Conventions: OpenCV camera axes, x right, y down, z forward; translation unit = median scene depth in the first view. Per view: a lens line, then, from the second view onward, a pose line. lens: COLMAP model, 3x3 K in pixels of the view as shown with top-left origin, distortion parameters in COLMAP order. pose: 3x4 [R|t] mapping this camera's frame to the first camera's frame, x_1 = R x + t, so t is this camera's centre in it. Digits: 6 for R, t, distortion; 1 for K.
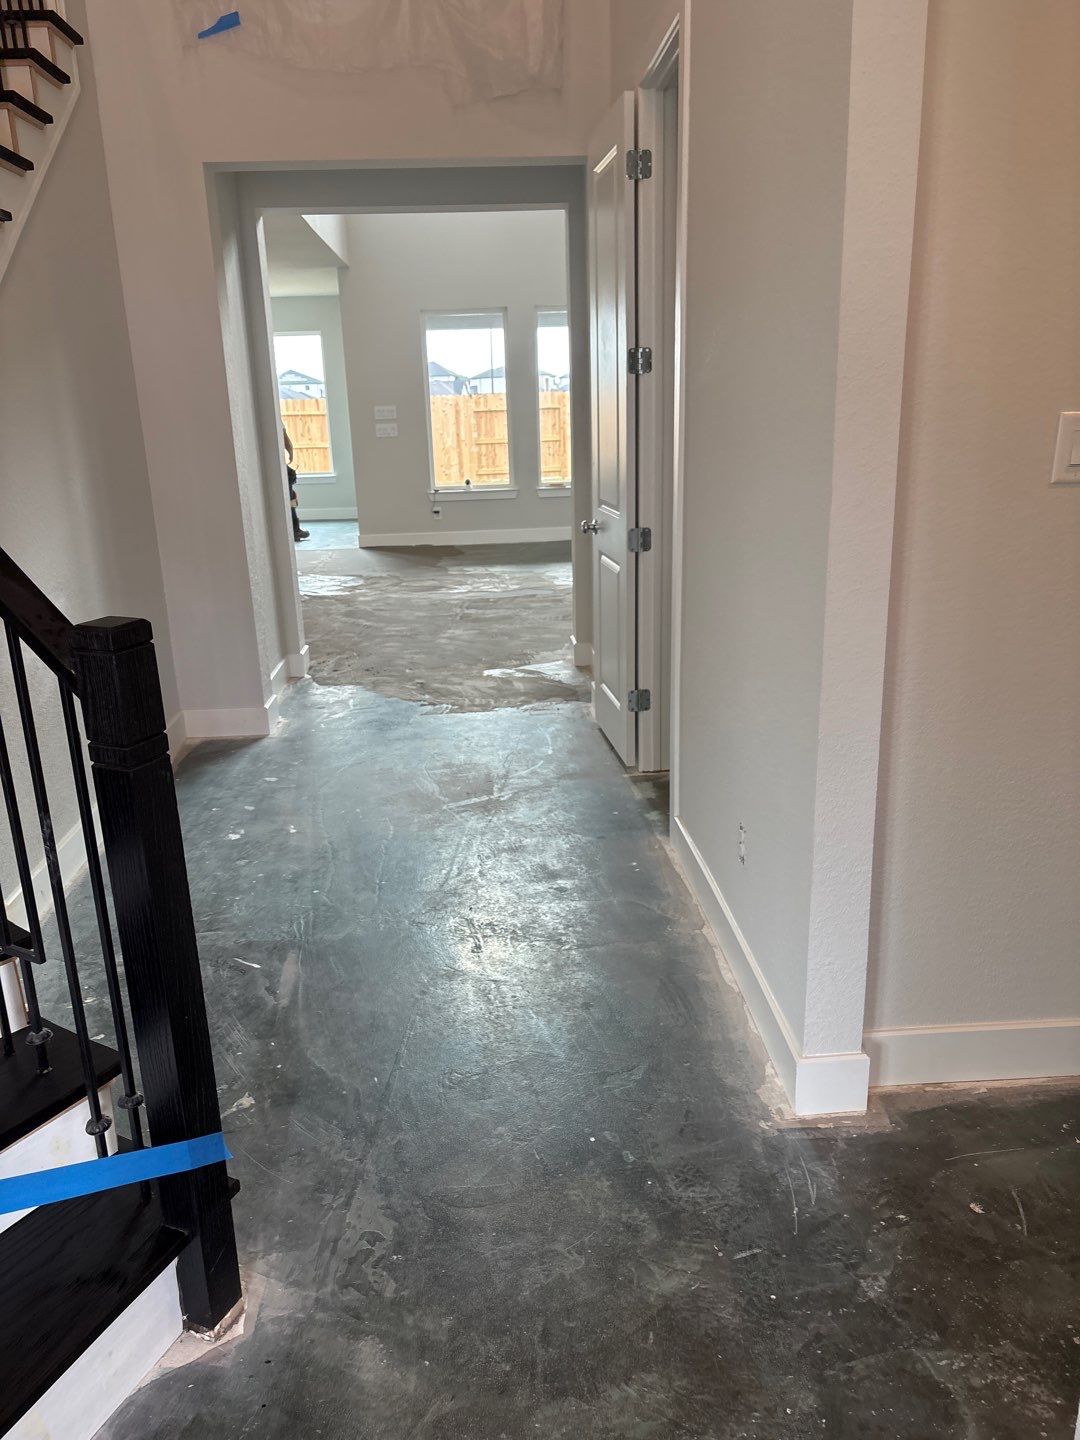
lens RADIAL K [[1075.3, 0, 533.8], [0, 1075.3, 730.2], [0, 0, 1]] dist [0.048487, -0.083487]
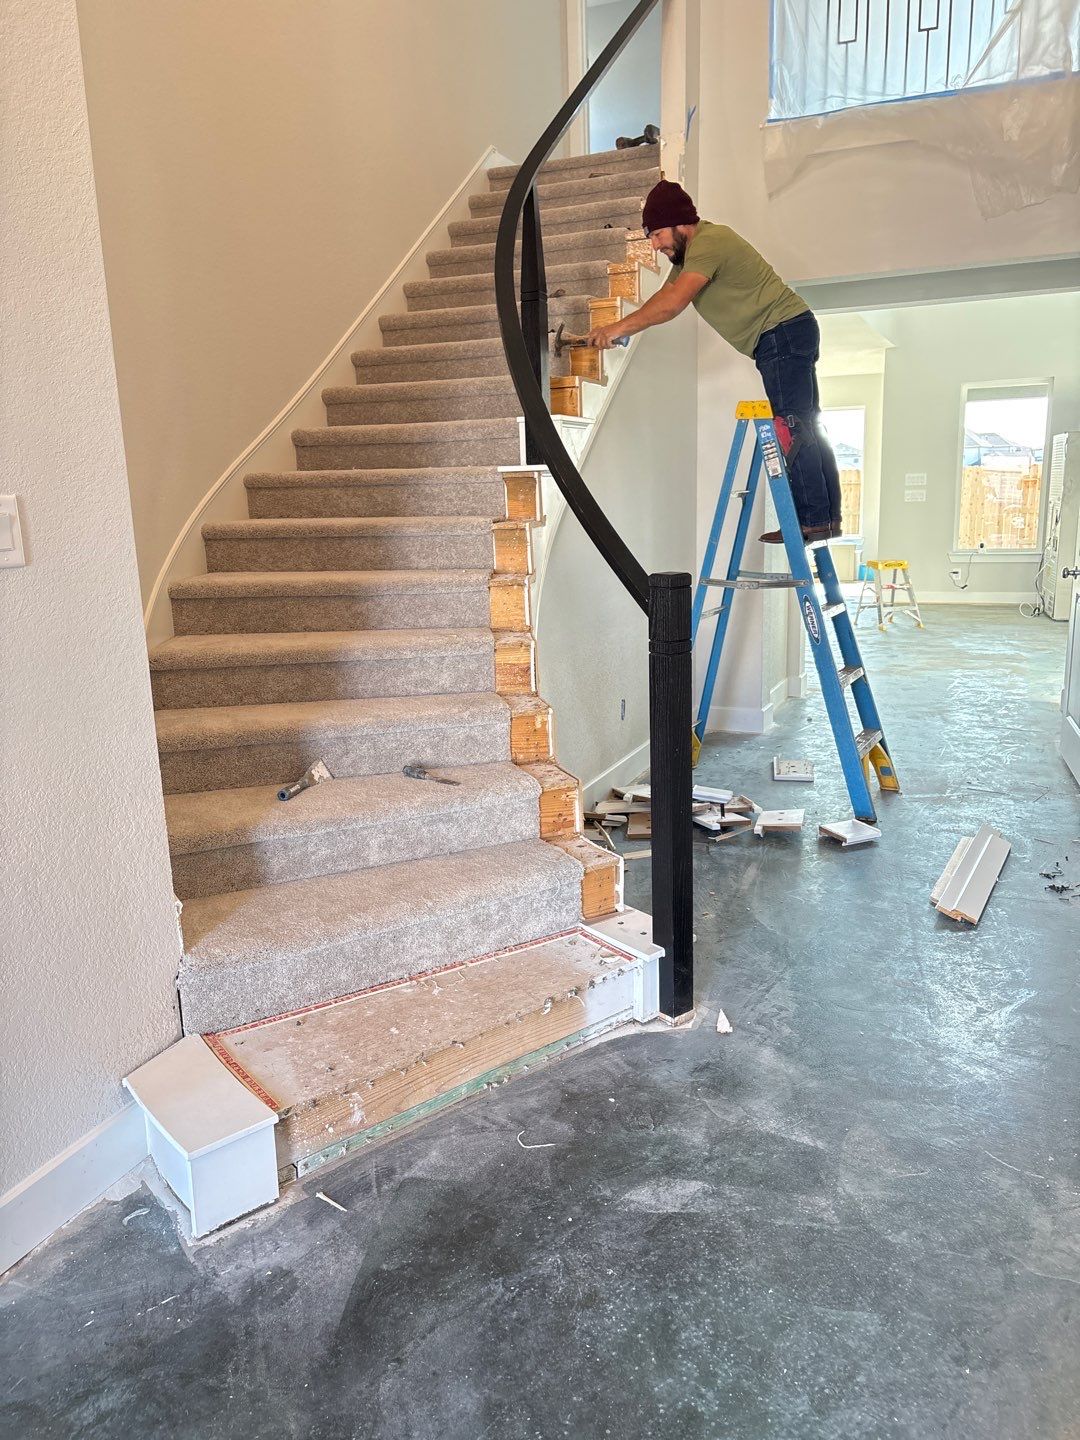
lens RADIAL K [[1108.3, 0, 551.0], [0, 1108.3, 727.7], [0, 0, 1]] dist [0.067798, -0.068606]
pose [[0.895736, 0.100000, -0.433195, 0.092797], [-0.131397, 0.990394, -0.043071, 0.092801], [0.424726, 0.095501, 0.900271, -0.264200]]
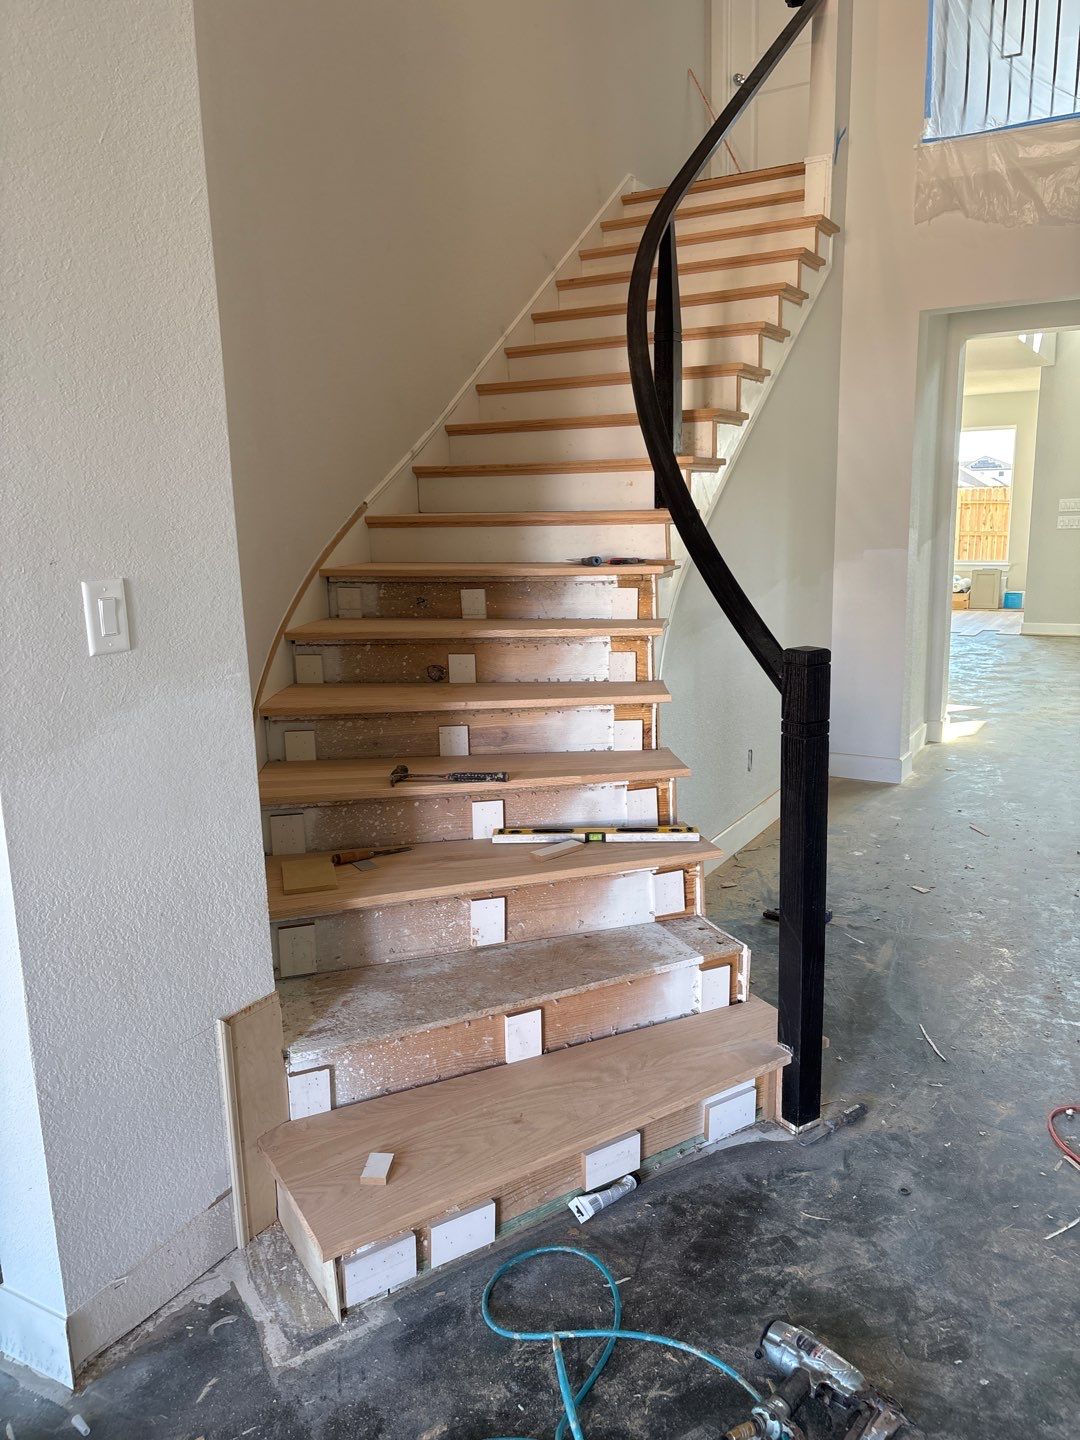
lens RADIAL K [[1108.3, 0, 551.0], [0, 1108.3, 727.7], [0, 0, 1]] dist [0.067798, -0.068606]
pose [[0.840299, 0.121174, -0.528407, 0.069656], [-0.163592, 0.985940, -0.034057, 0.050701], [0.516851, 0.115061, 0.848308, -0.231274]]
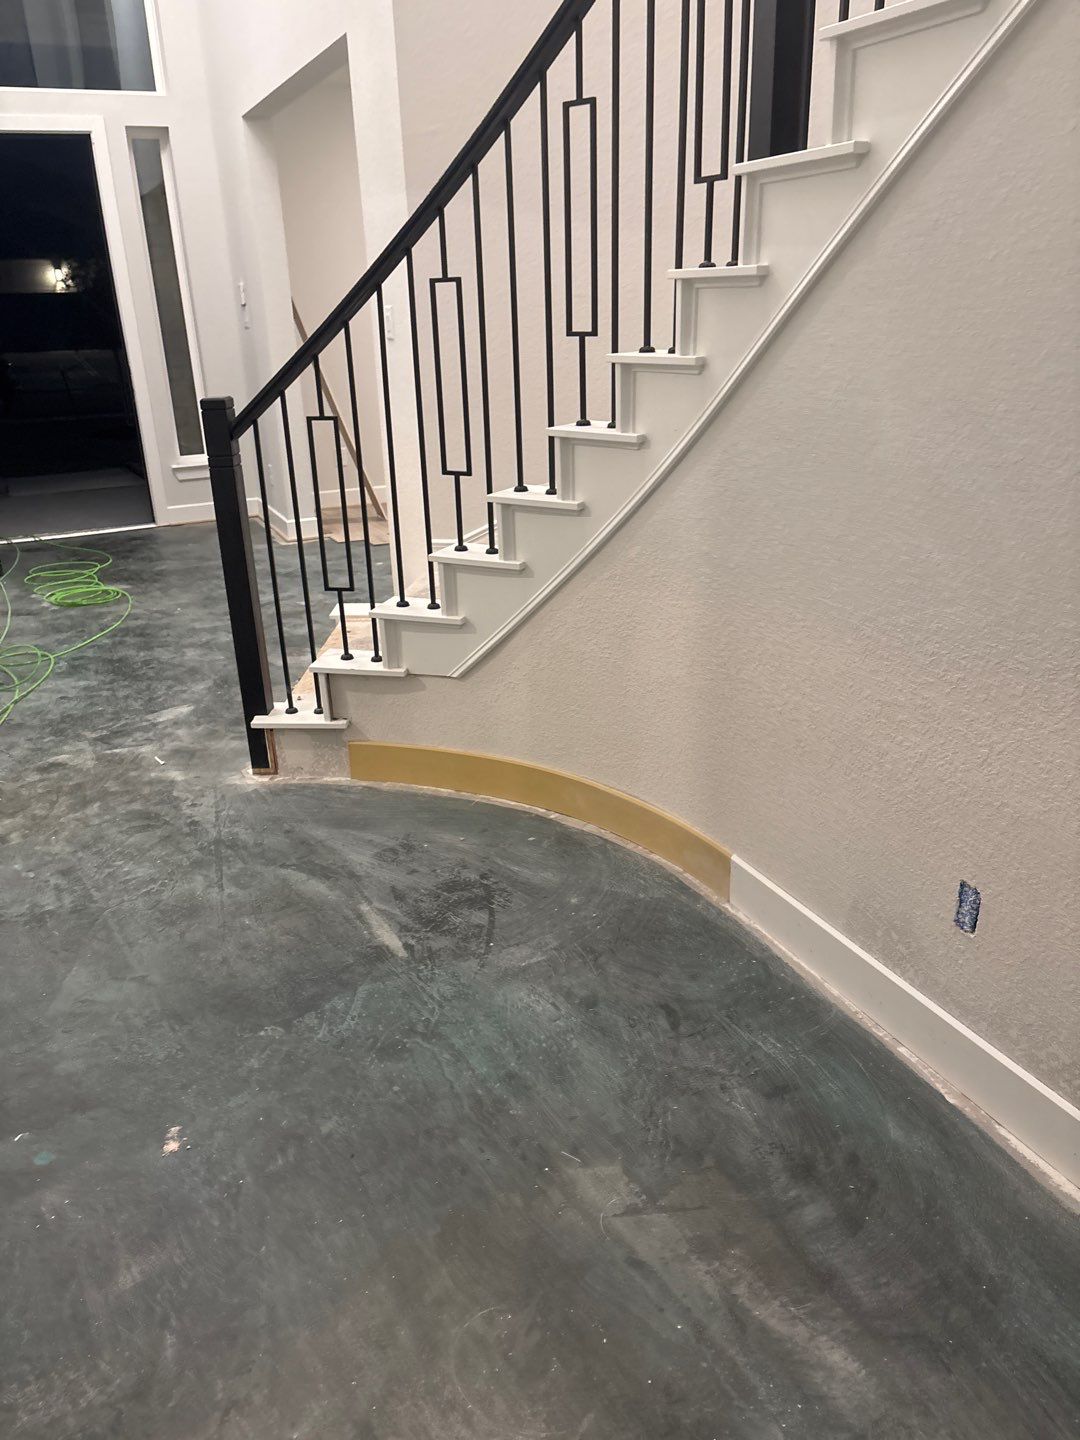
lens RADIAL K [[1093.8, 0, 542.4], [0, 1093.8, 716.8], [0, 0, 1]] dist [0.035095, 0.005276]
pose [[-0.930138, 0.187422, -0.315778, -0.065978], [-0.049788, 0.787631, 0.614132, -0.350645], [0.363818, 0.586950, -0.723275, 1.133037]]
